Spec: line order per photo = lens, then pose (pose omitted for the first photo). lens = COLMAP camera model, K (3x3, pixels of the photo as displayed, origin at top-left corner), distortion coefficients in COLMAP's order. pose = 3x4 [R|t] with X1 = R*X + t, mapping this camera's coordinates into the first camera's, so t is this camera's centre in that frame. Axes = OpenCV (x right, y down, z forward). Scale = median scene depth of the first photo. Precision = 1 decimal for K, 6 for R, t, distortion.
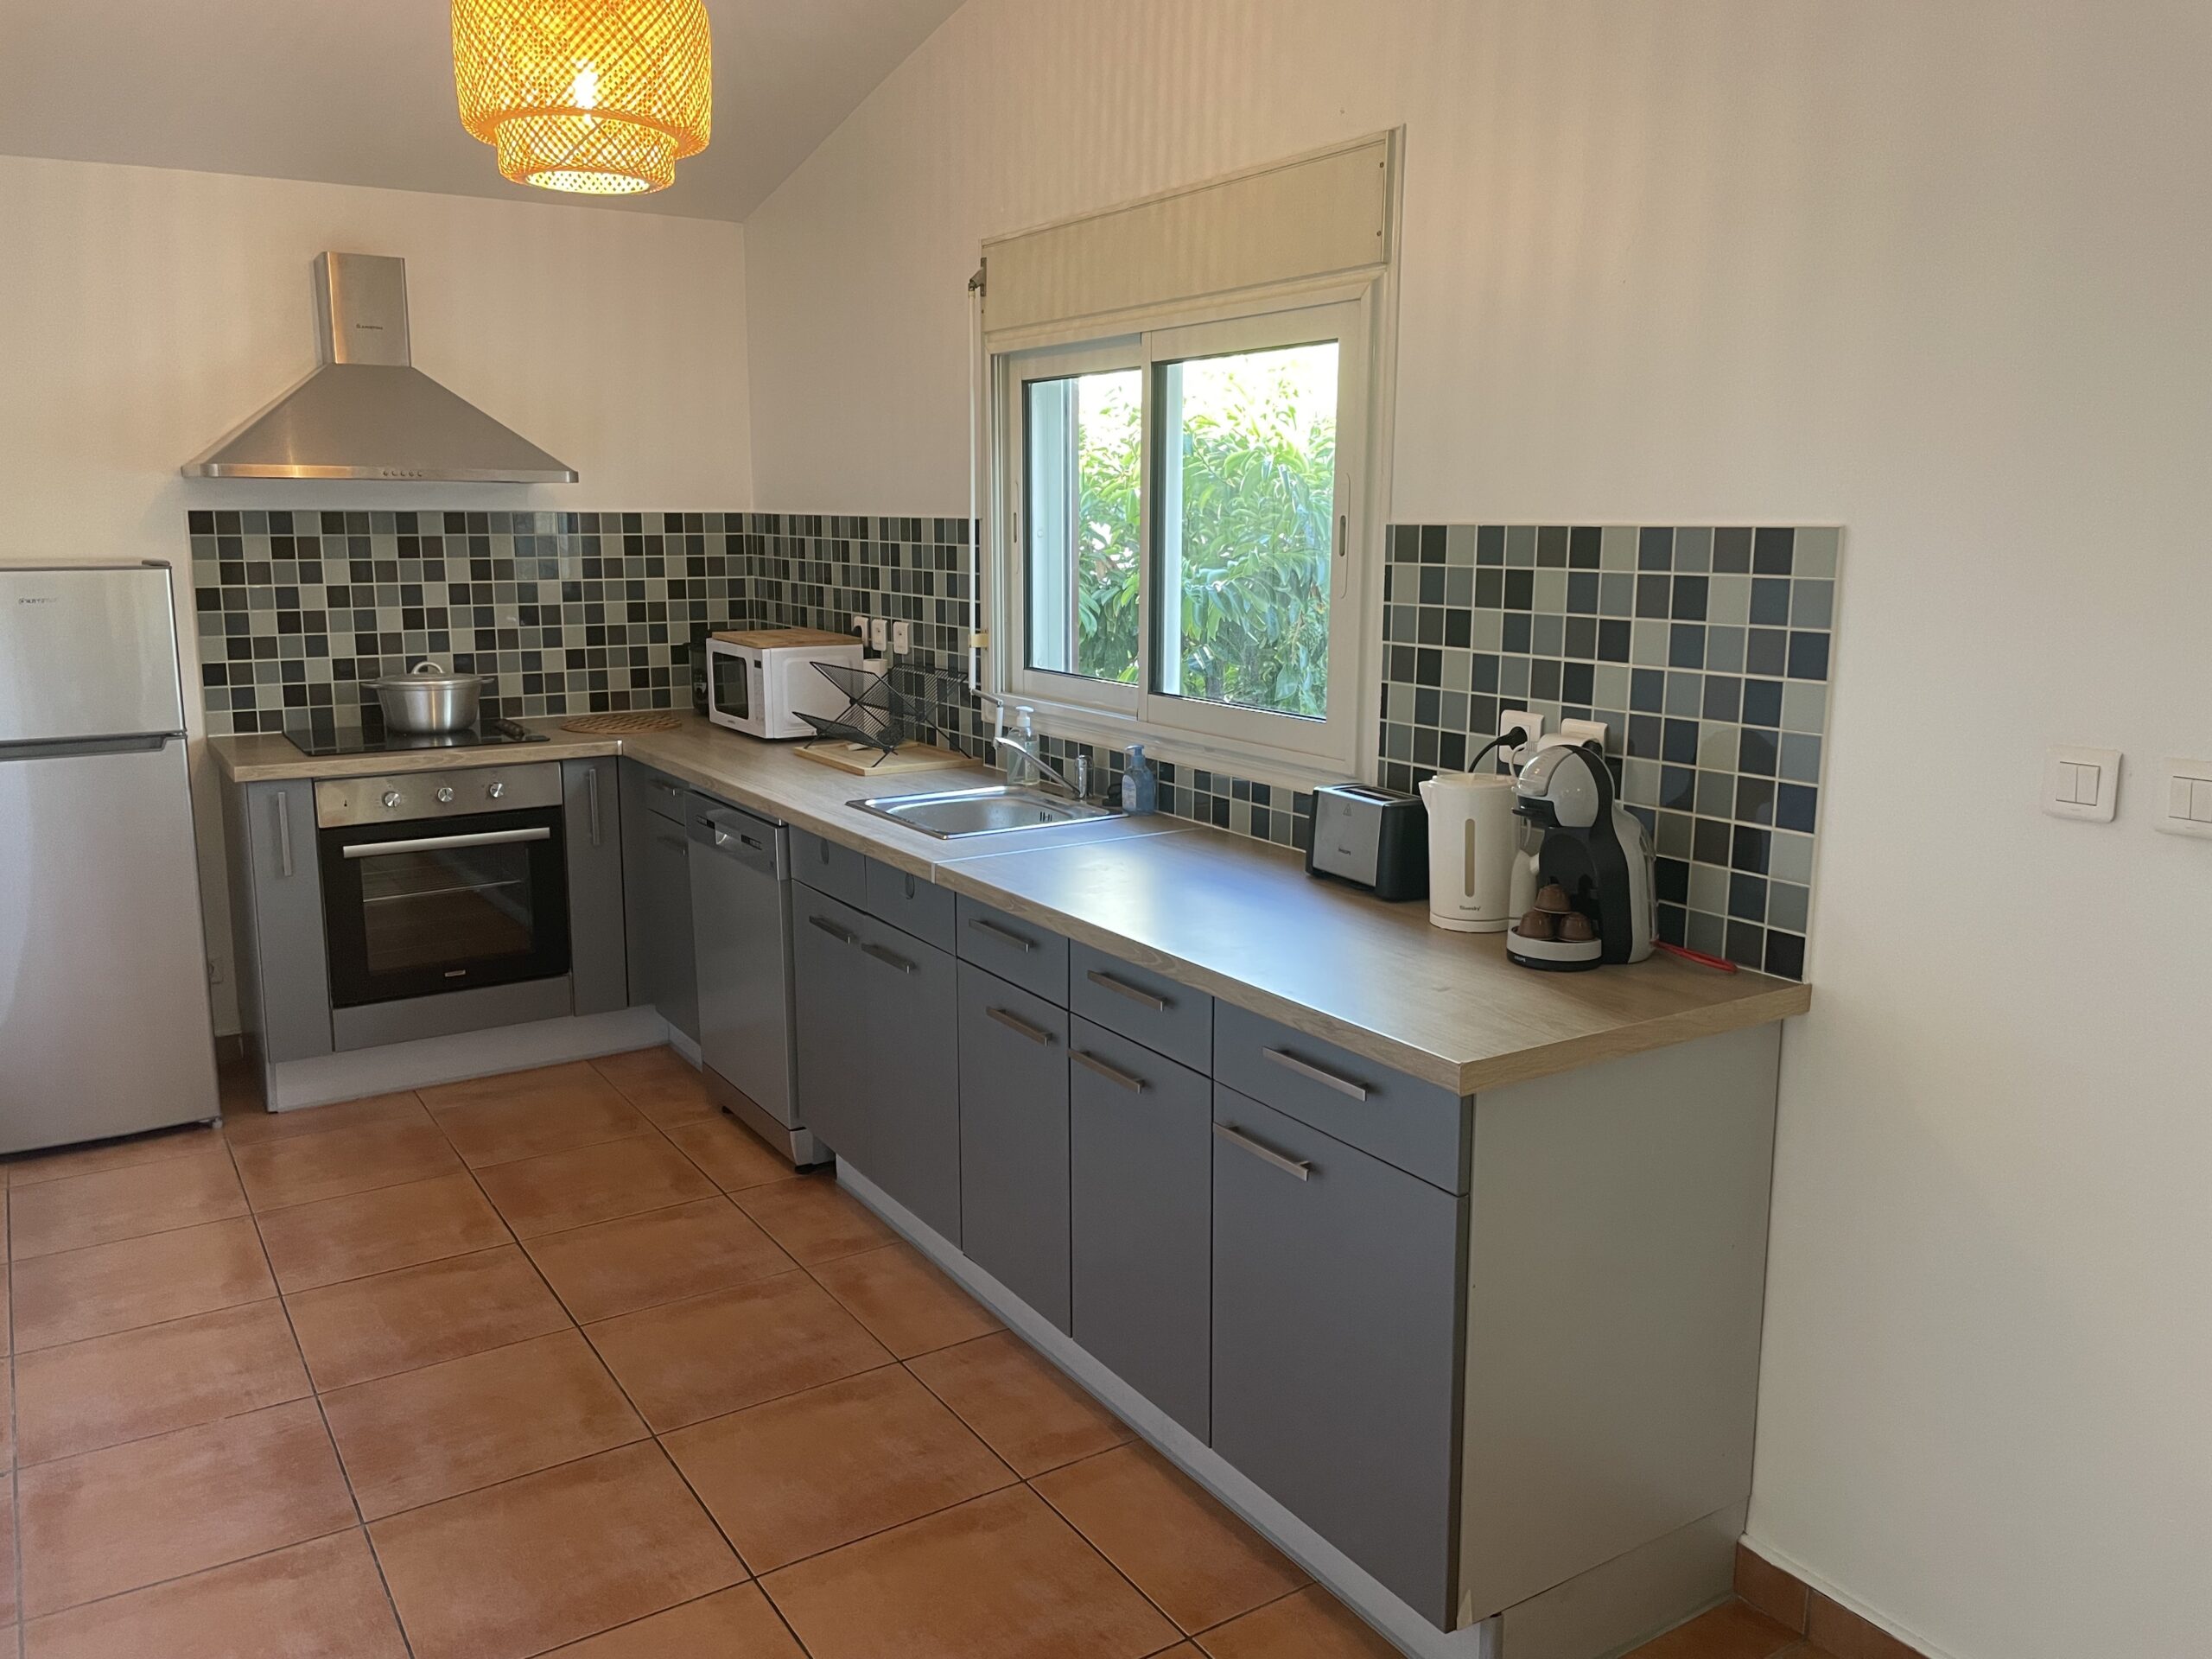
lens RADIAL K [[1696.0, 0, 1109.4], [0, 1696.0, 824.1], [0, 0, 1]] dist [0.034647, -0.010189]
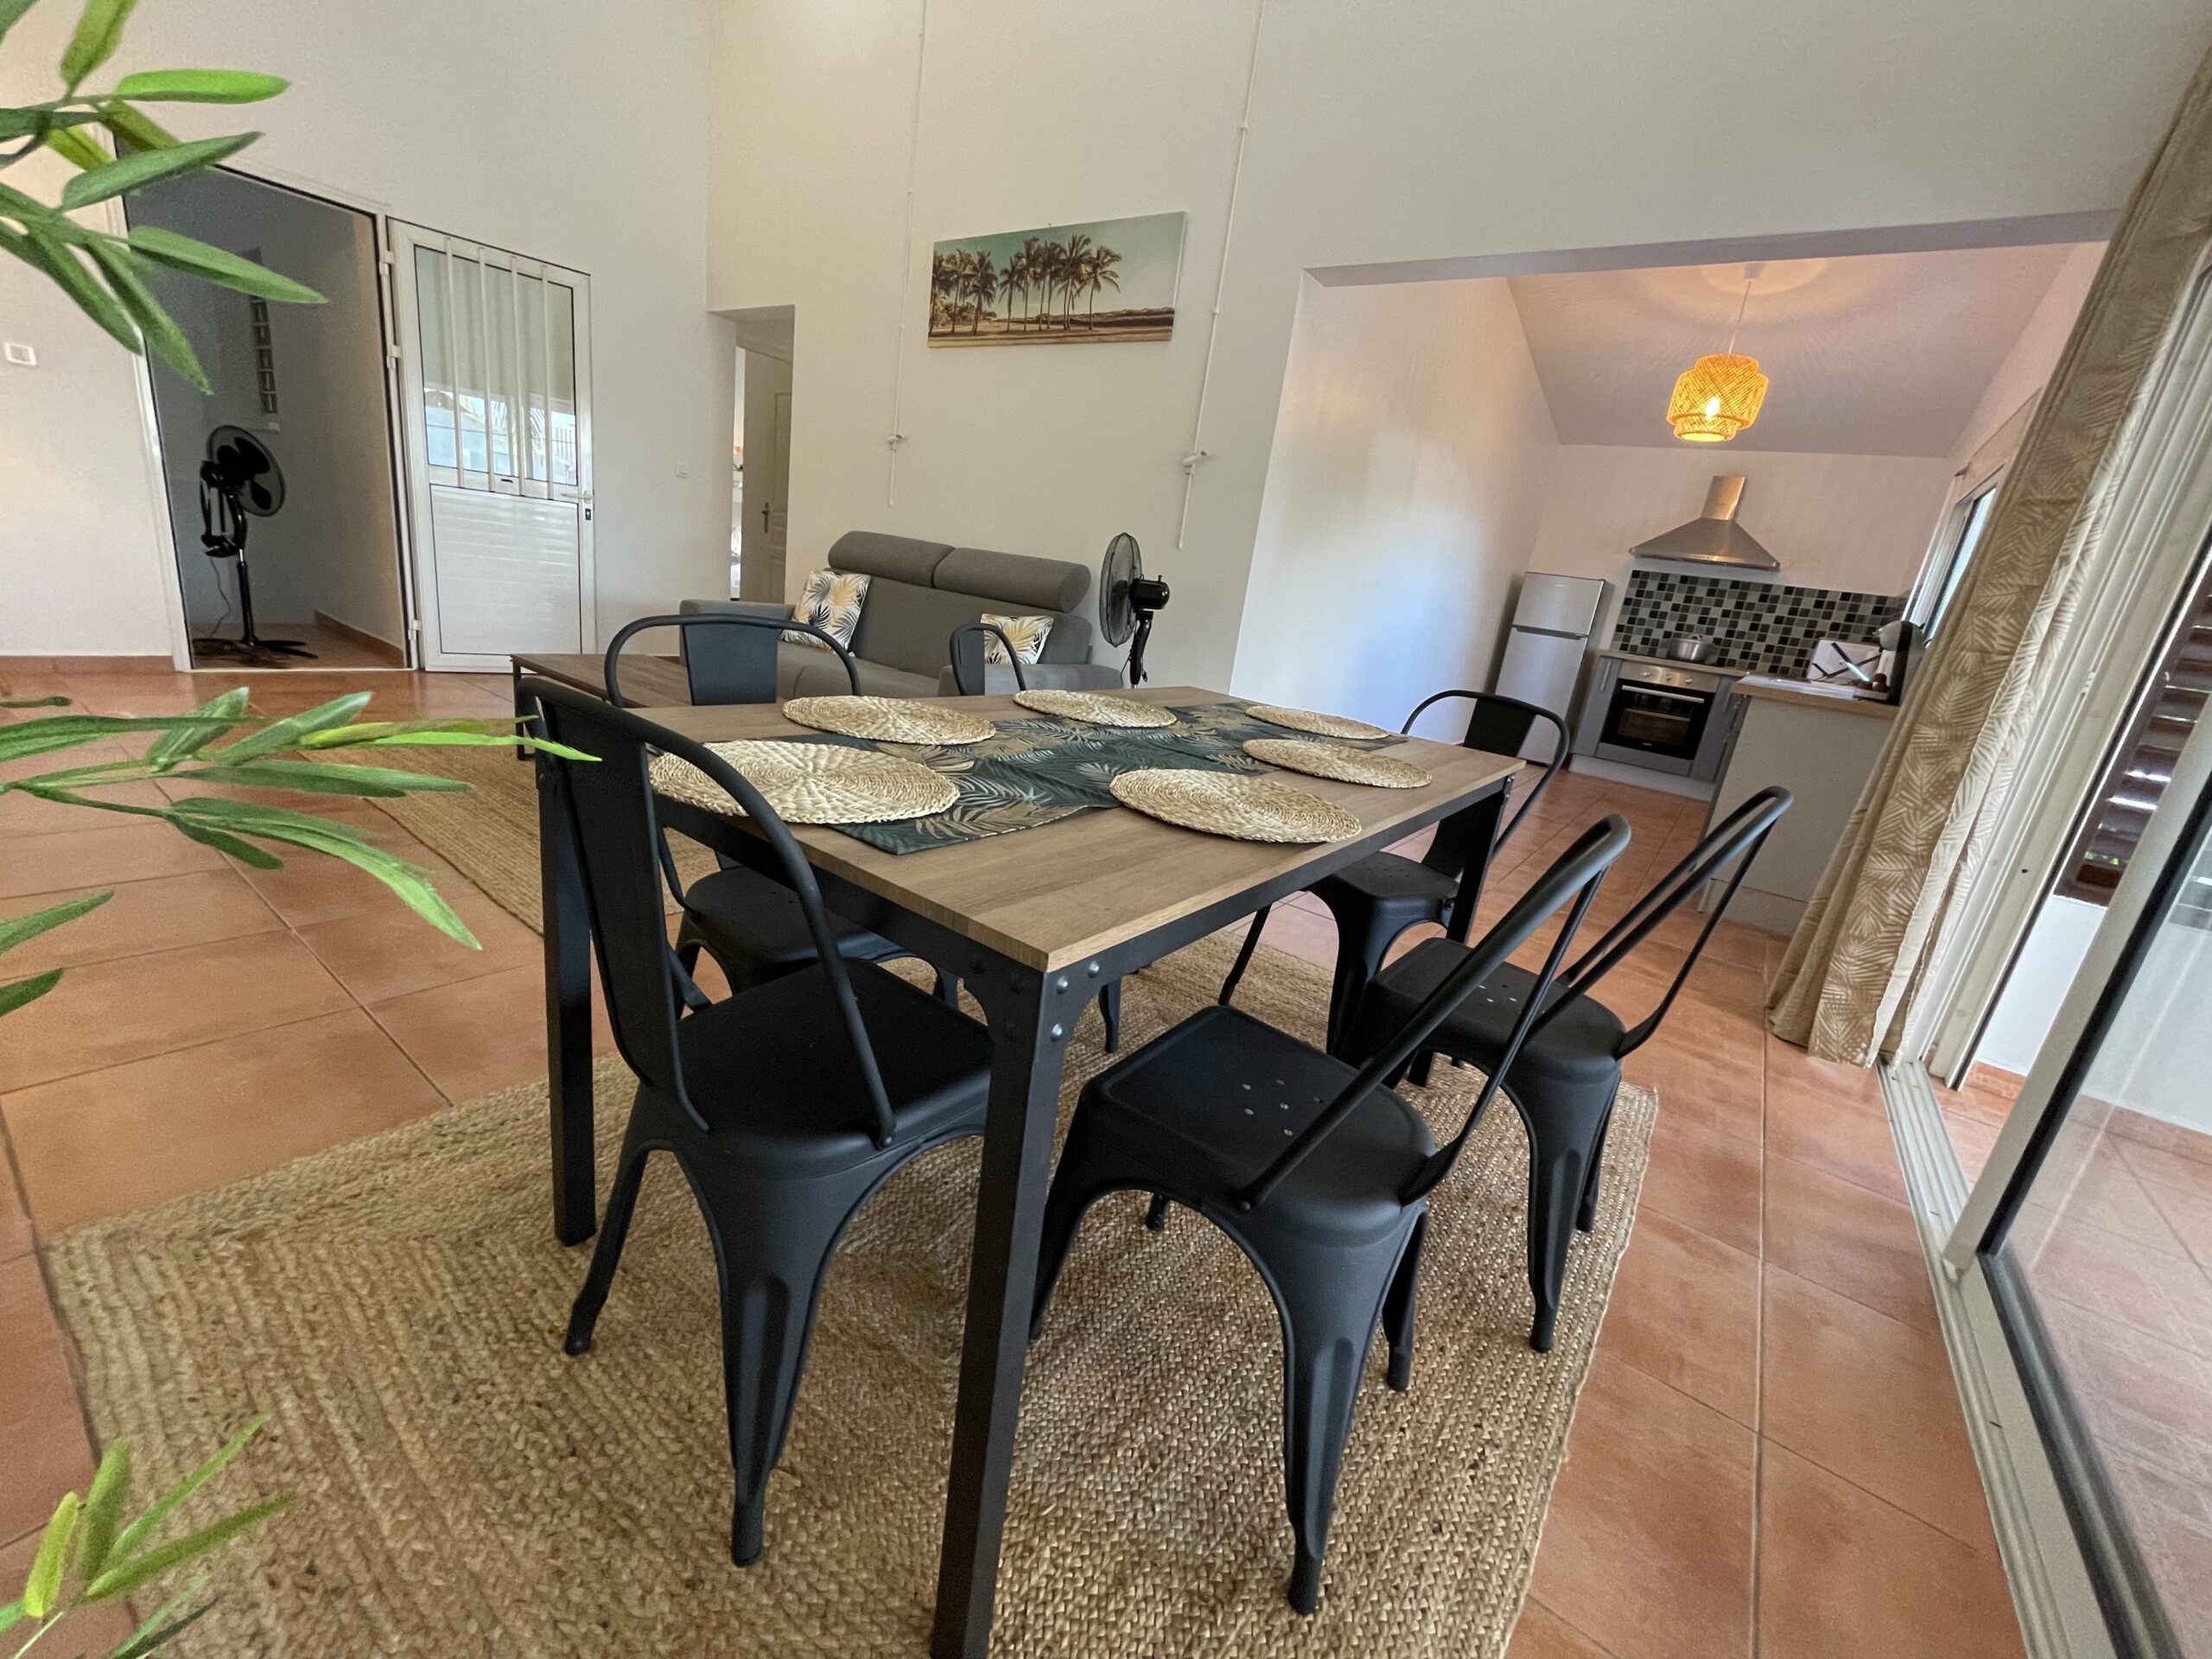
lens RADIAL K [[893.7, 0, 1107.5], [0, 893.7, 817.3], [0, 0, 1]] dist [-0.001631, -0.000033]
pose [[0.357284, 0.302049, -0.883807, 0.529364], [-0.299903, 0.933257, 0.197711, 0.153262], [0.884537, 0.194417, 0.424023, -0.292916]]
